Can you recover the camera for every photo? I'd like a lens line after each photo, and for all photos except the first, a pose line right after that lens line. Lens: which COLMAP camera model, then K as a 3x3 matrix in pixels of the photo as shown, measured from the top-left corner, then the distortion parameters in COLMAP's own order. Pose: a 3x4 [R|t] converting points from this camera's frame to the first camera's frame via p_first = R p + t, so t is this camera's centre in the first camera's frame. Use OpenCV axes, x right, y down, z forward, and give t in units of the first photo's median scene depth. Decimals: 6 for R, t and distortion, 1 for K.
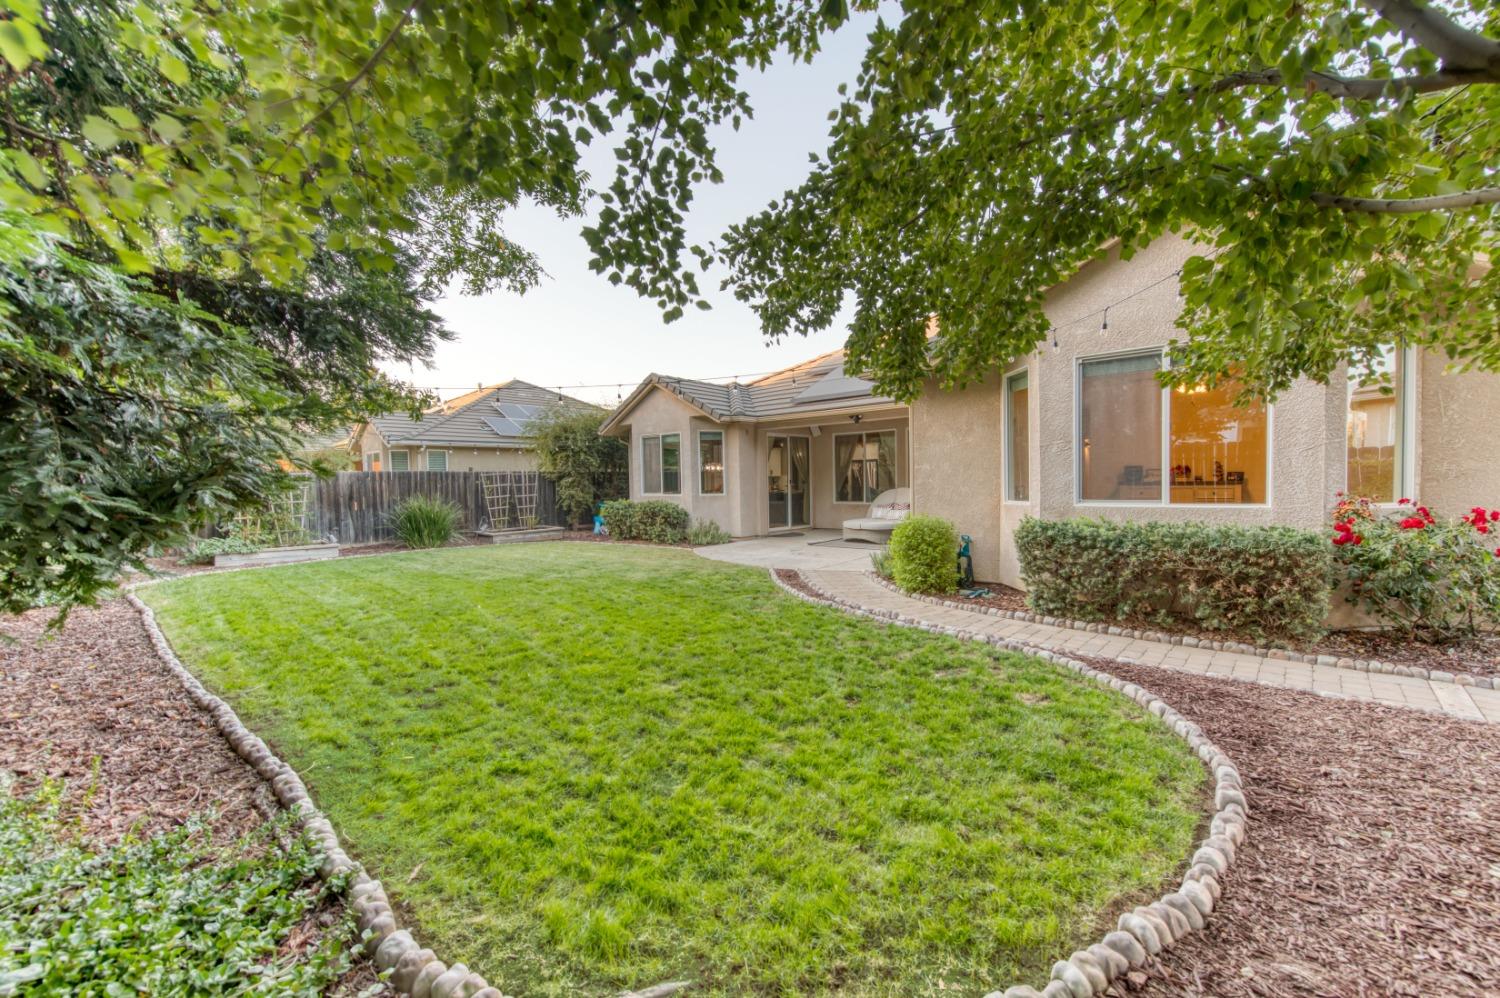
lens RADIAL K [[614.4, 0, 750.0], [0, 614.4, 499.0], [0, 0, 1]] dist [0.000814, 0.000034]
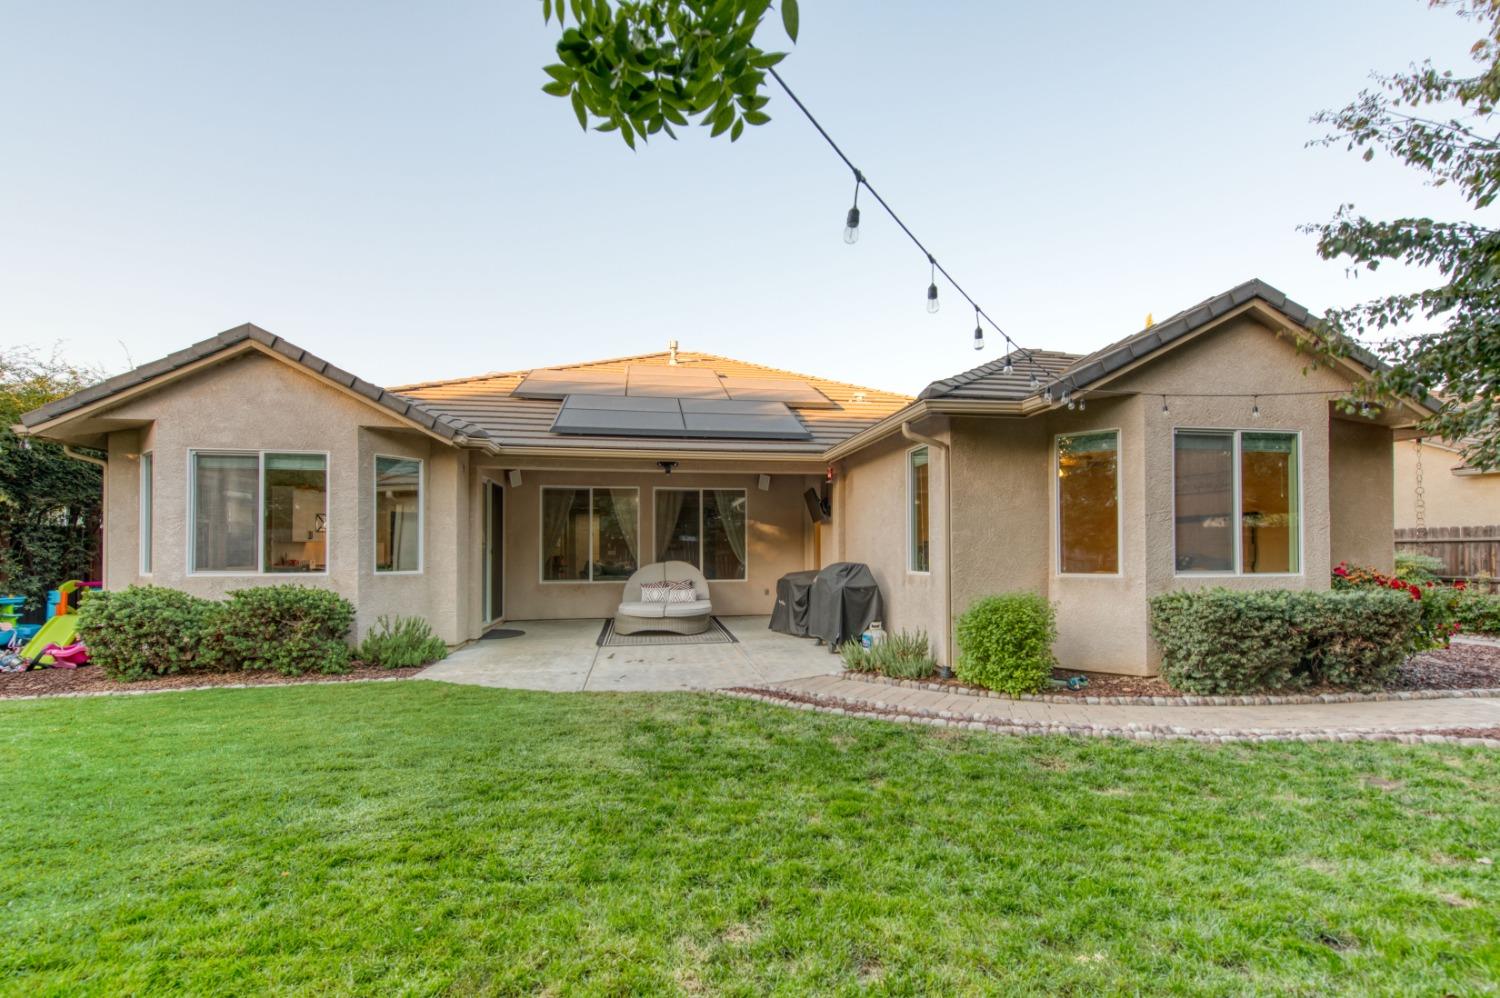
lens RADIAL K [[614.0, 0, 750.0], [0, 614.0, 557.3], [0, 0, 1]] dist [-0.000028, -0.000021]
pose [[0.626747, 0.012416, 0.779124, -0.951919], [0.013333, 0.999556, -0.026654, -0.006272], [-0.779109, 0.027093, 0.626303, 1.317730]]
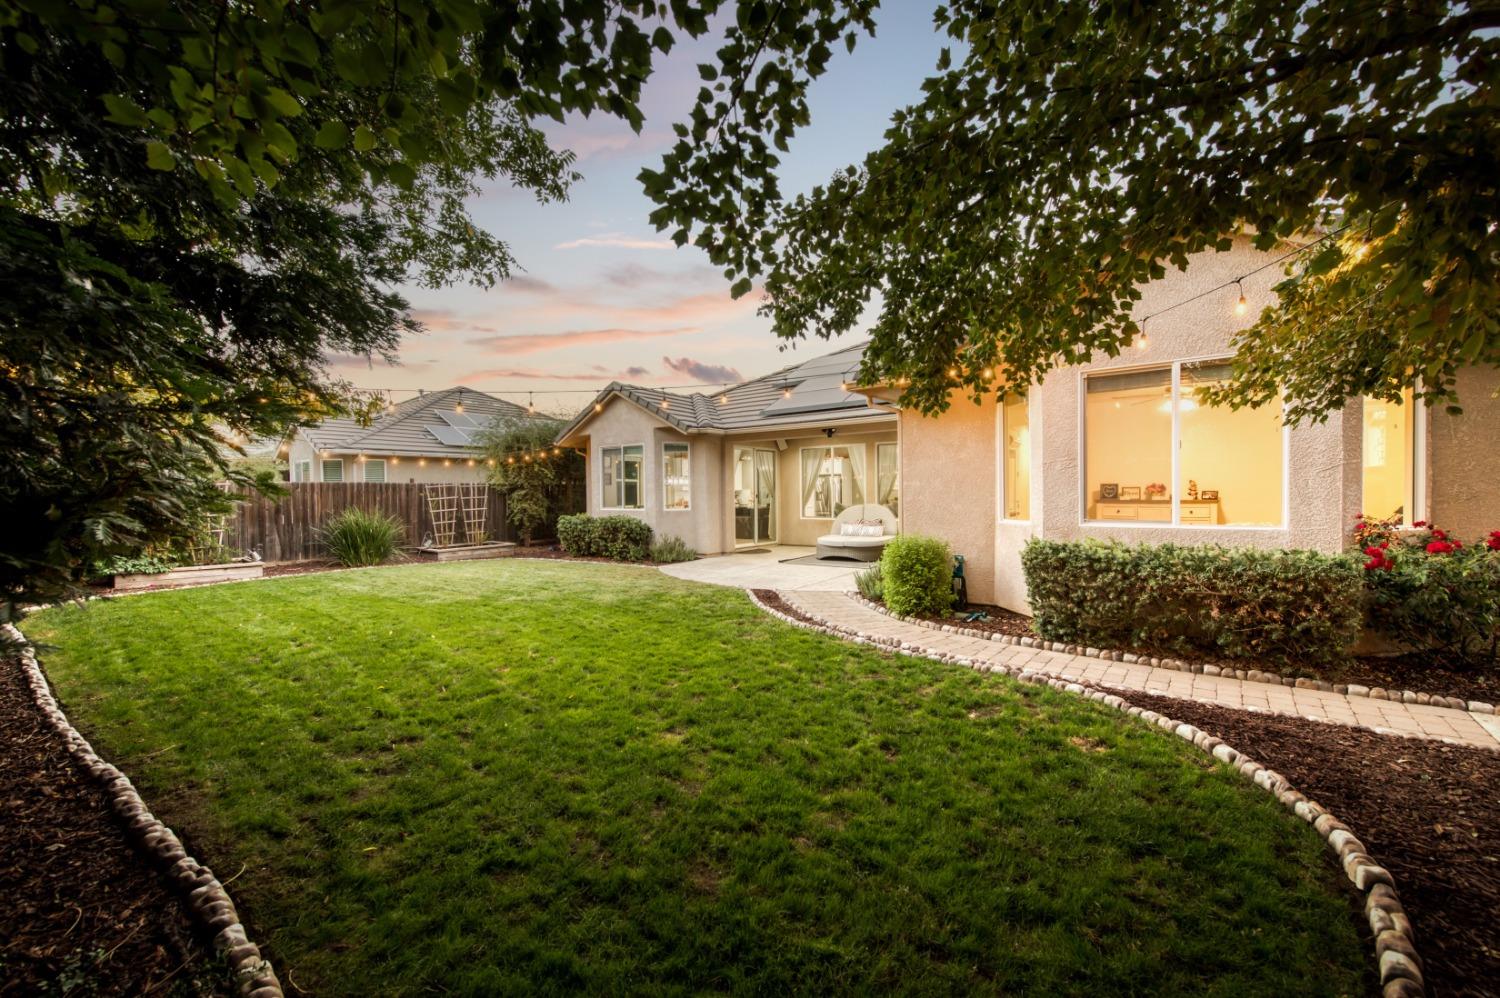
lens RADIAL K [[619.7, 0, 747.2], [0, 619.7, 500.5], [0, 0, 1]] dist [0.000085, 0.000009]
pose [[0.996996, 0.006667, 0.077167, -0.087073], [-0.005191, 0.999800, -0.019316, -0.009521], [-0.077280, 0.018857, 0.996831, 0.101980]]
